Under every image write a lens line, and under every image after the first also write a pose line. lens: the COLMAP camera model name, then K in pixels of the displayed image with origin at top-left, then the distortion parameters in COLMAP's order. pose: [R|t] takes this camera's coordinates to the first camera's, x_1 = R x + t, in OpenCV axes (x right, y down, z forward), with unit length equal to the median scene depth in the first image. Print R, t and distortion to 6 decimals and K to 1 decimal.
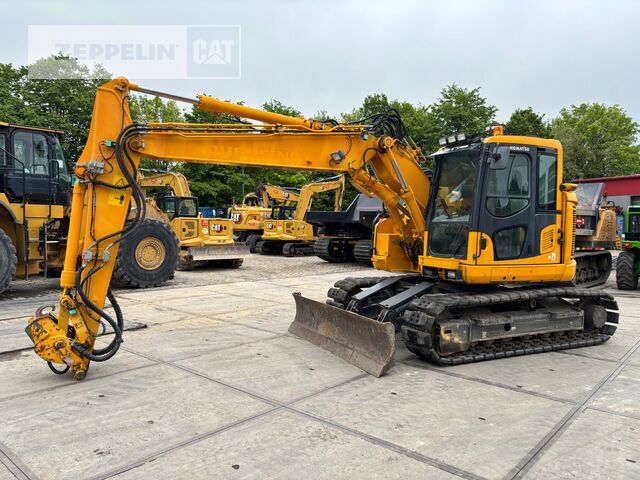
lens RADIAL K [[497.3, 0, 317.0], [0, 497.3, 240.2], [0, 0, 1]] dist [0.003195, 0.000221]
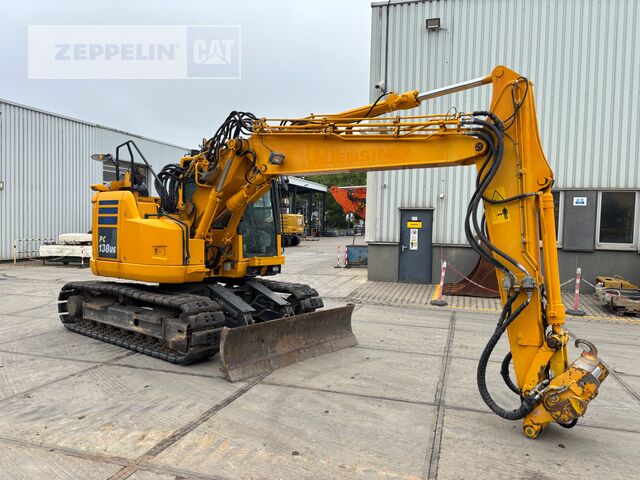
lens RADIAL K [[497.3, 0, 317.6], [0, 497.3, 241.7], [0, 0, 1]] dist [0.003195, 0.000221]
pose [[-0.423282, -0.056035, 0.904264, -0.998334], [-0.000081, 0.998088, 0.061811, -0.085382], [-0.905998, 0.026091, -0.422477, 1.591046]]
